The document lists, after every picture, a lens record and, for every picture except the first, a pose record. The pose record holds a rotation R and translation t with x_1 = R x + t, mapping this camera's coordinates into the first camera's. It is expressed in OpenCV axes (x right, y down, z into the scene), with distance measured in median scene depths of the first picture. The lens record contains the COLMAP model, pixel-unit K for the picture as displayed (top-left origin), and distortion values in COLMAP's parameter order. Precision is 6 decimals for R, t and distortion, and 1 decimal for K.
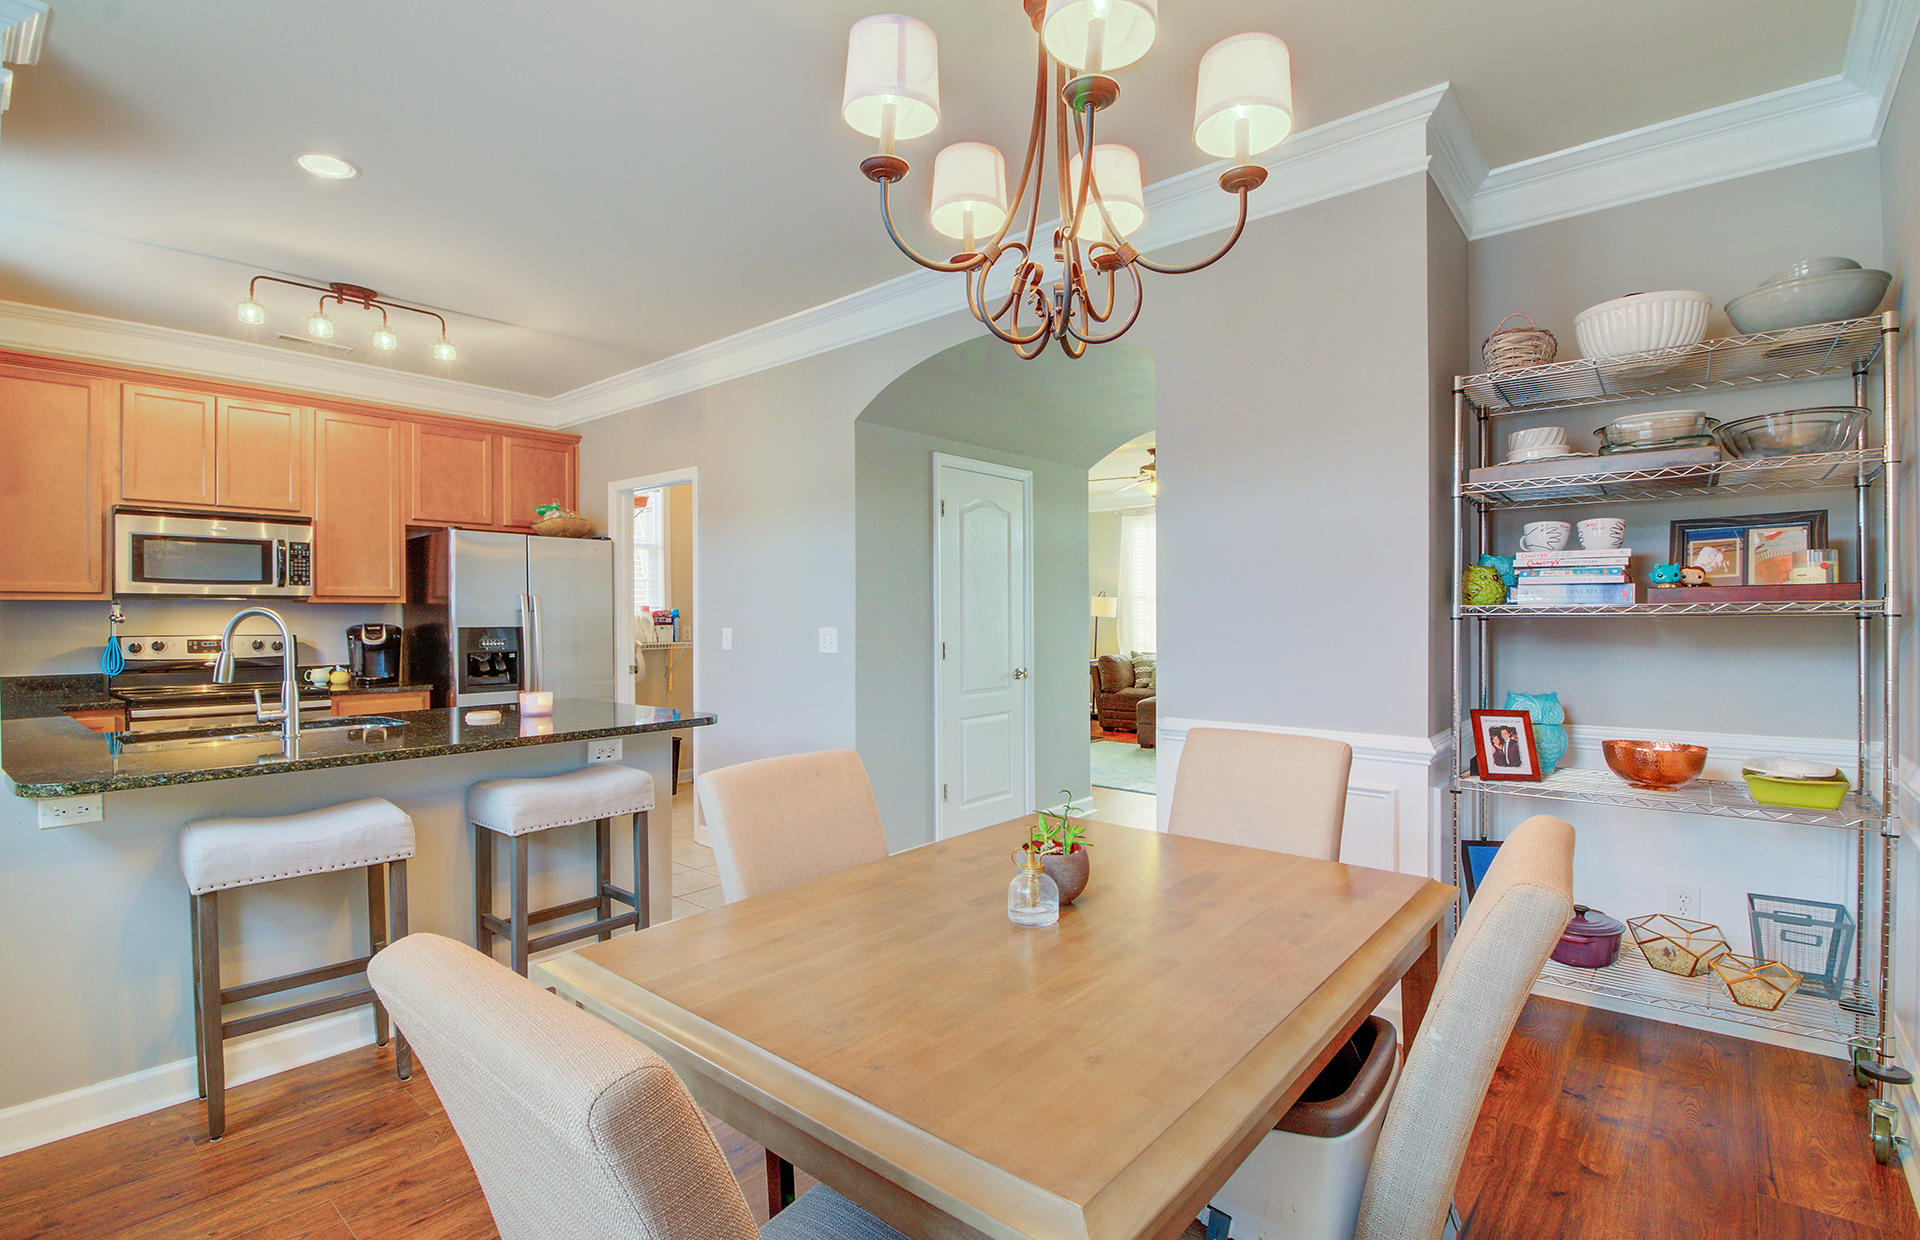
lens RADIAL K [[887.5, 0, 960.8], [0, 887.5, 626.7], [0, 0, 1]] dist [0.007415, -0.012786]
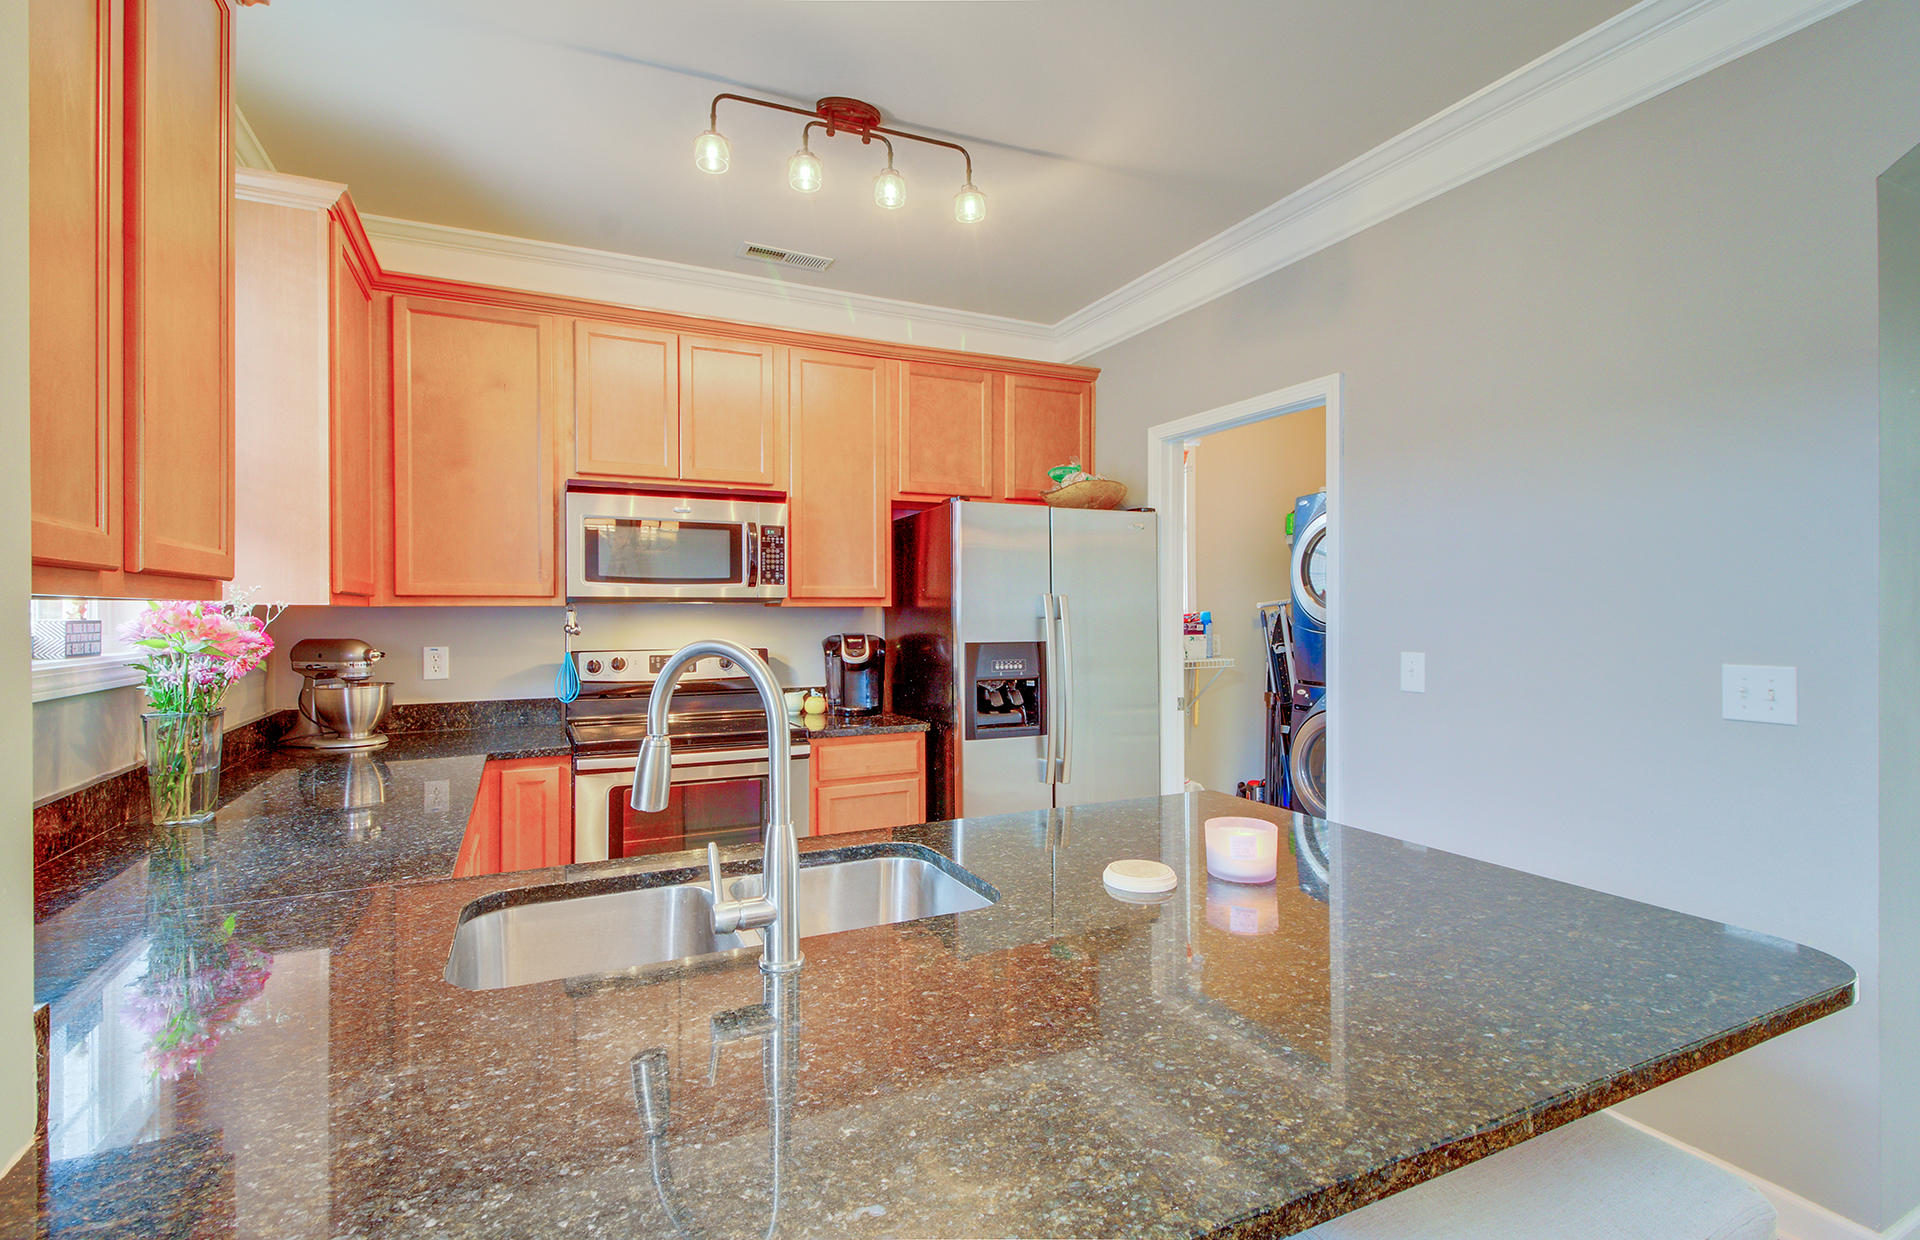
lens RADIAL K [[887.5, 0, 997.3], [0, 887.5, 623.6], [0, 0, 1]] dist [0.007415, -0.012786]
pose [[0.928399, 0.006194, -0.371532, -0.285817], [-0.004437, 0.999975, 0.005583, -0.017937], [0.371557, -0.003534, 0.928403, 0.370146]]
